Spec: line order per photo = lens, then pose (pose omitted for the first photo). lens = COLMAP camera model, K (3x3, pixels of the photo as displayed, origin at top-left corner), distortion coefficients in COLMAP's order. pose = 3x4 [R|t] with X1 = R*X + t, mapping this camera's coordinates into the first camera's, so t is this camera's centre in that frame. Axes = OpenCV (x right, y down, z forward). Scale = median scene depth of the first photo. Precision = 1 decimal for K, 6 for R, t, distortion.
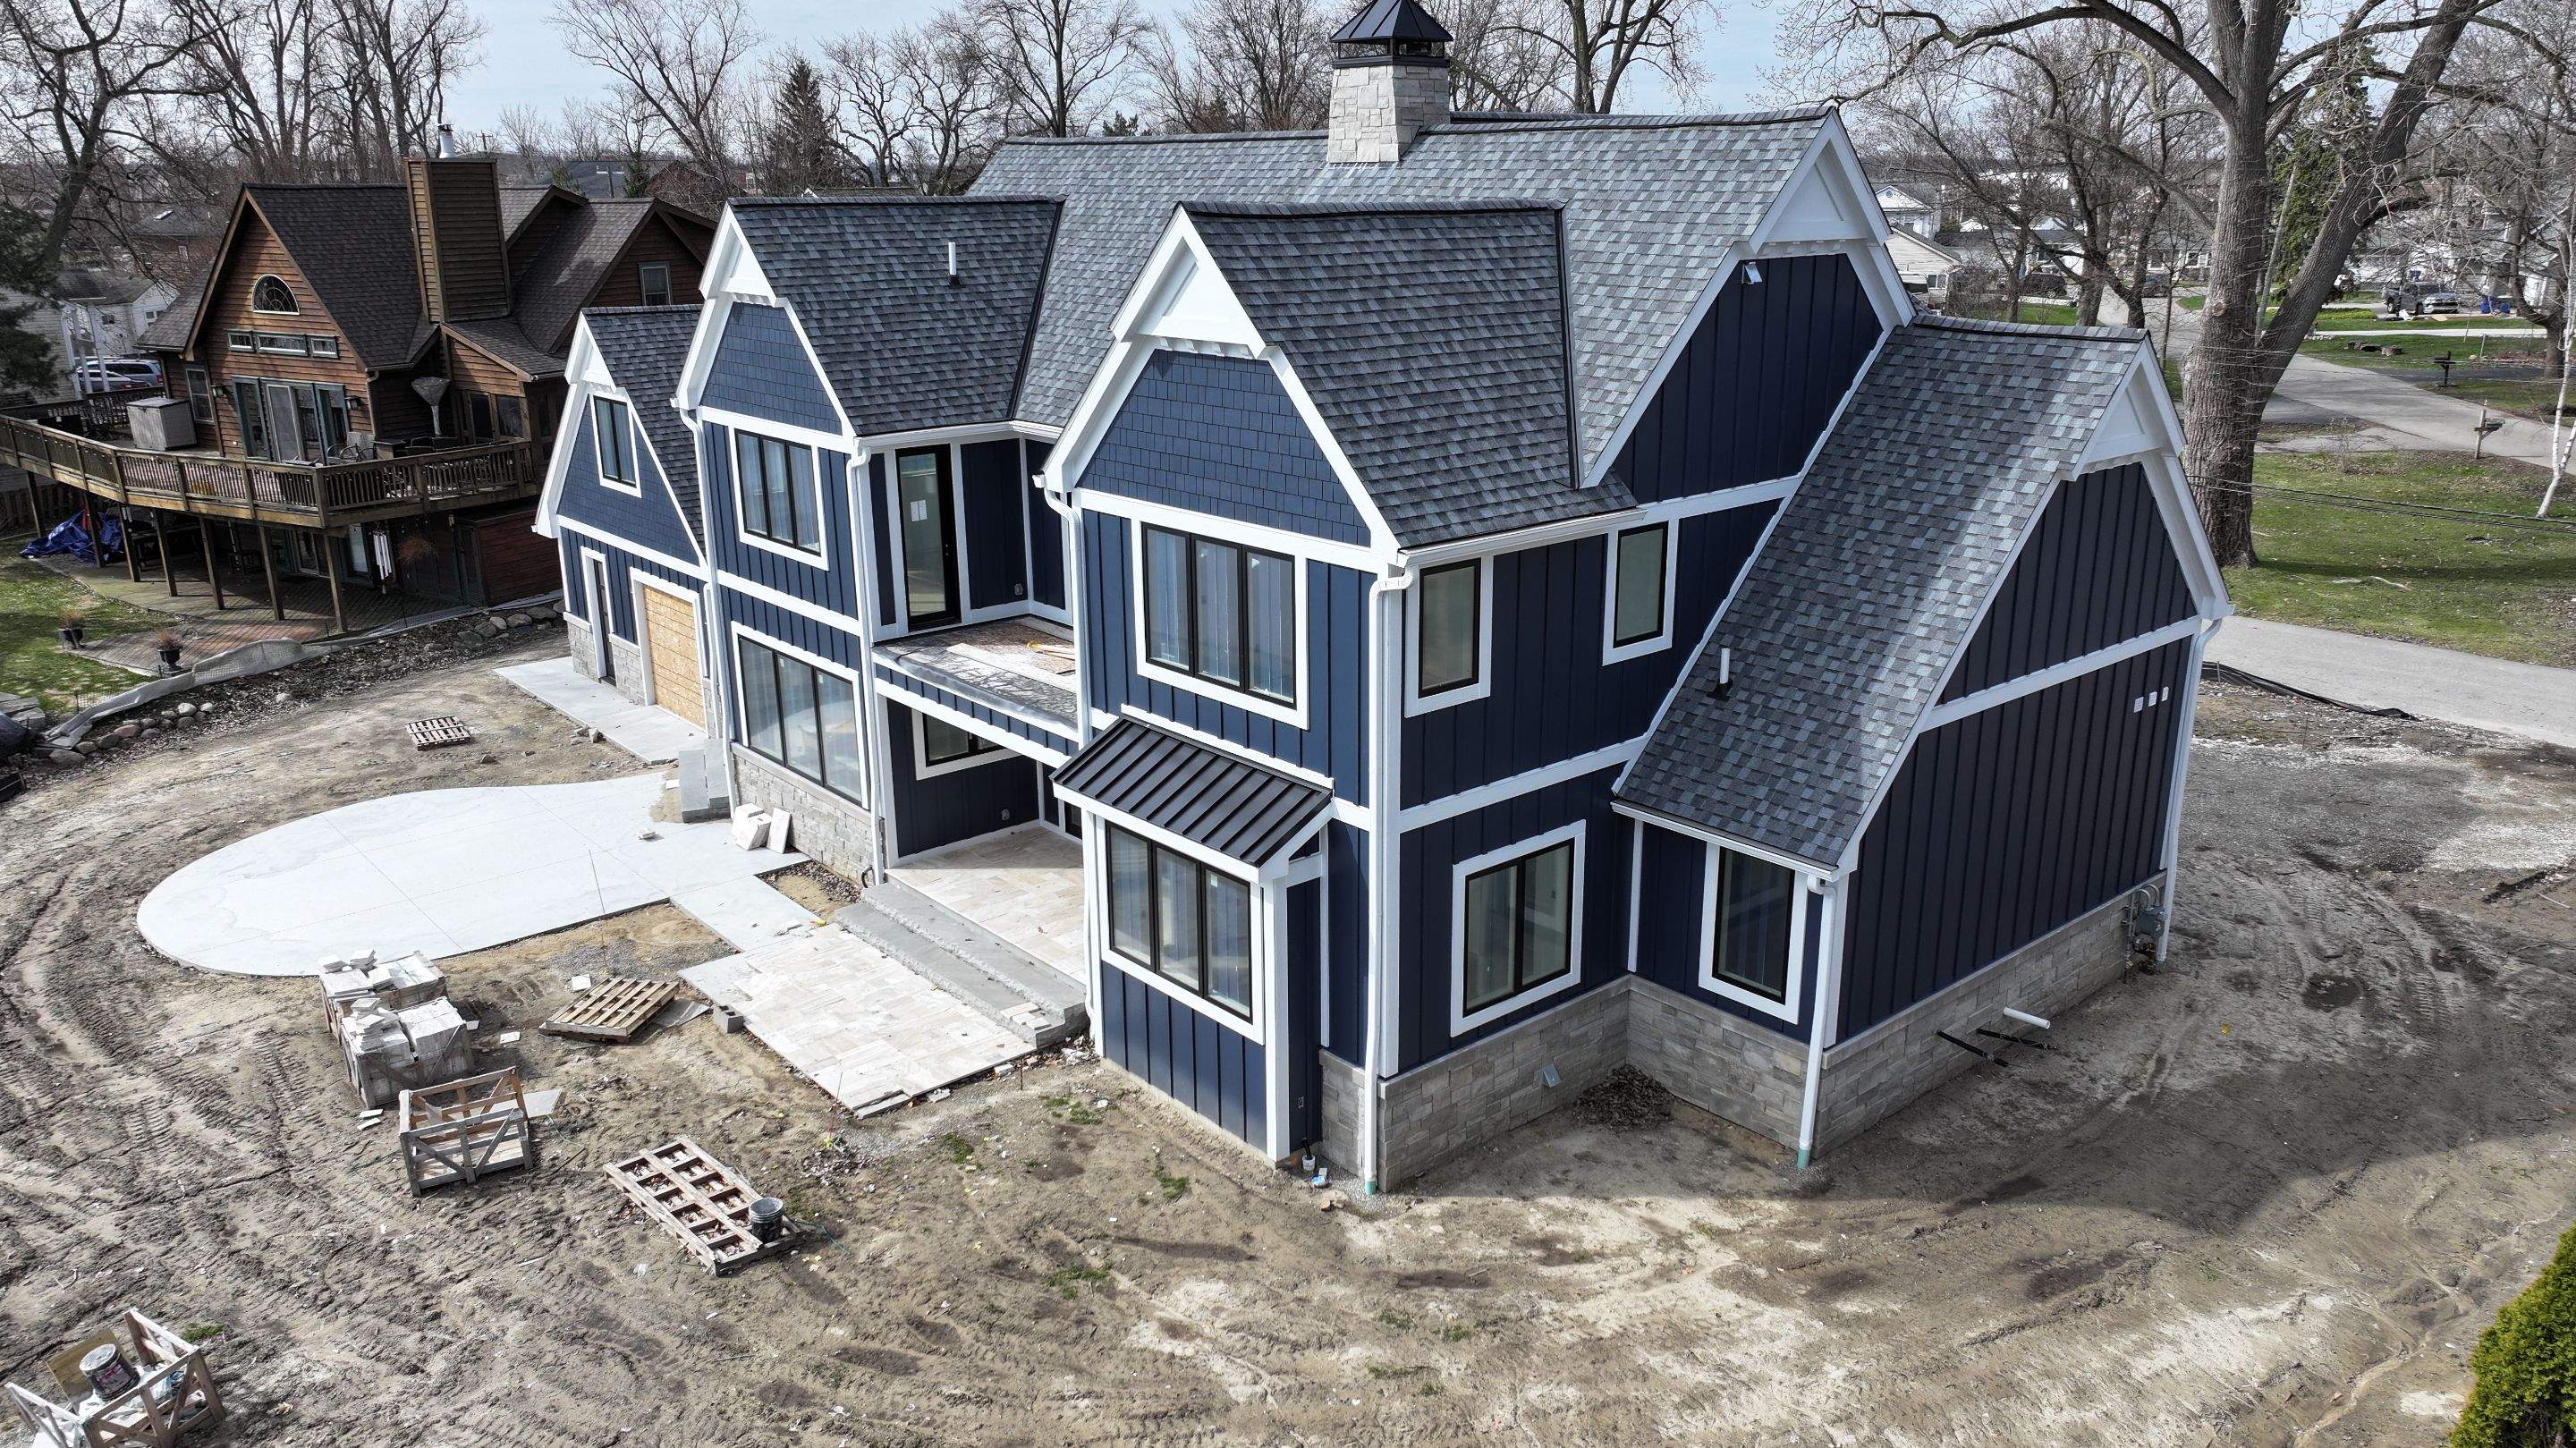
lens RADIAL K [[1809.0, 0, 1293.8], [0, 1809.0, 698.8], [0, 0, 1]] dist [0.008125, 0.003930]
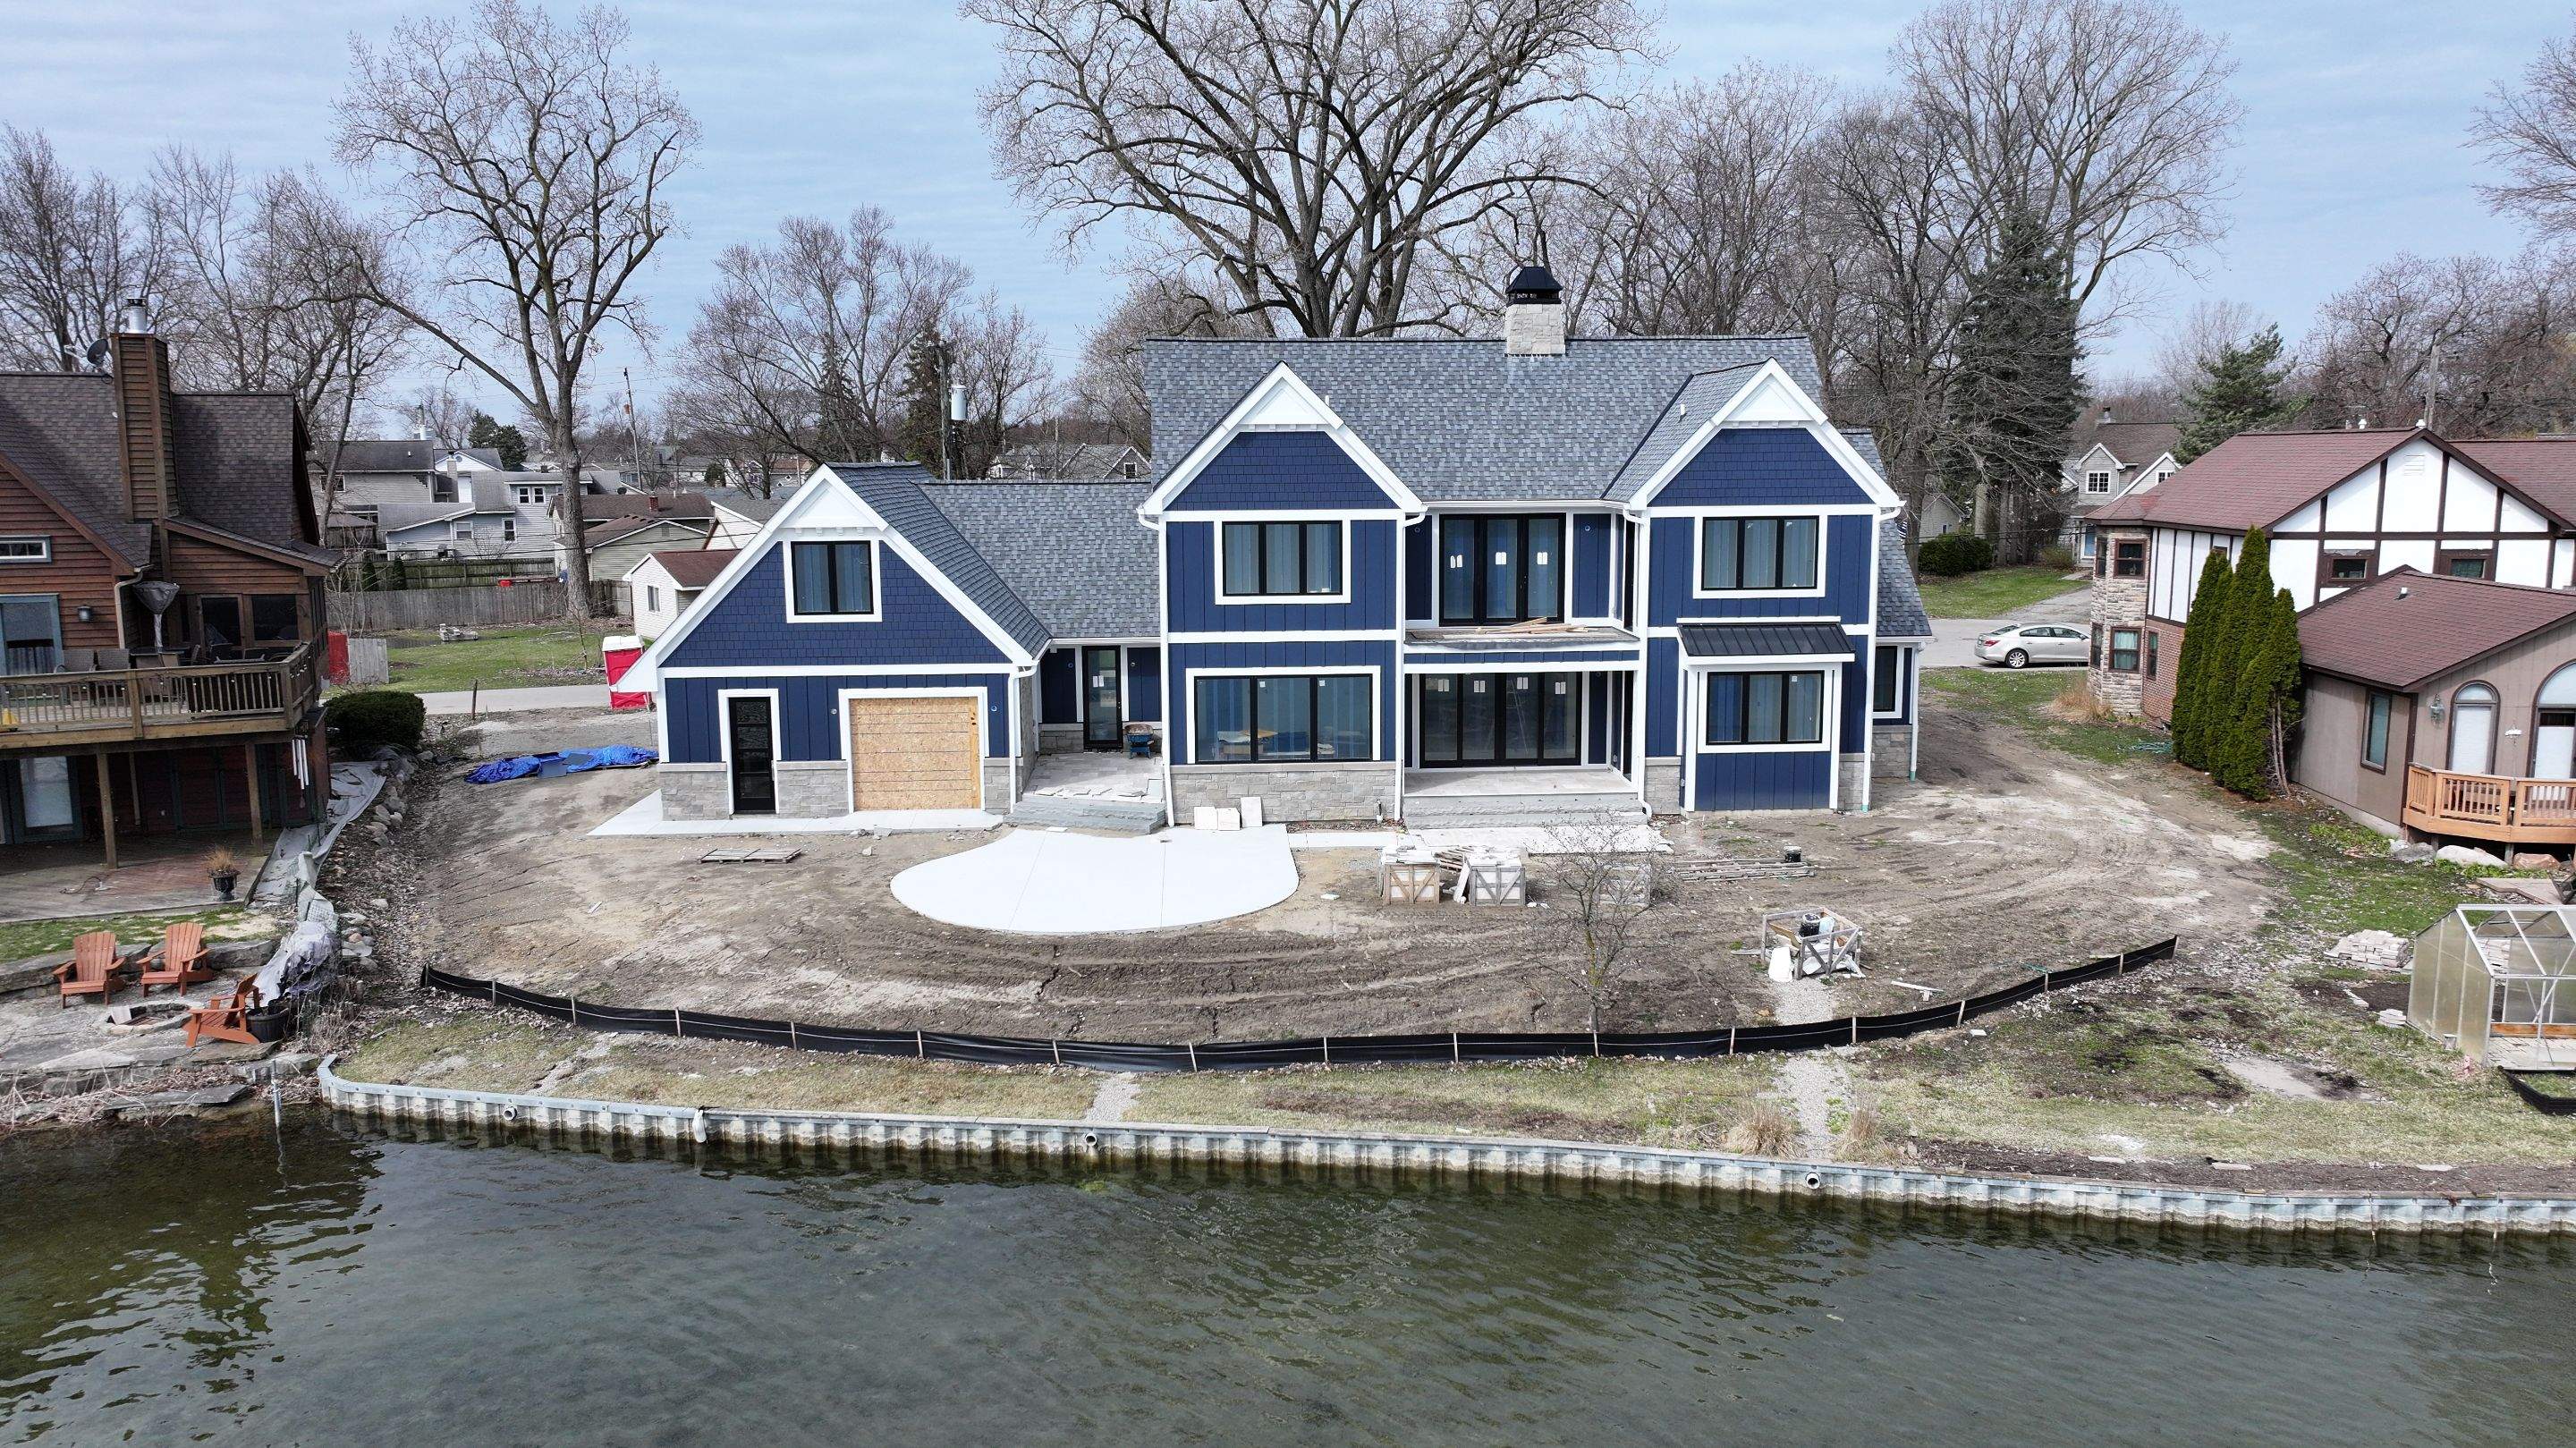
lens RADIAL K [[1809.0, 0, 1304.0], [0, 1809.0, 698.4], [0, 0, 1]] dist [0.008125, 0.003930]
pose [[0.603623, -0.103819, 0.790481, -1.894462], [0.224357, 0.973537, -0.043461, 0.081147], [-0.765051, 0.203584, 0.610942, 0.163267]]
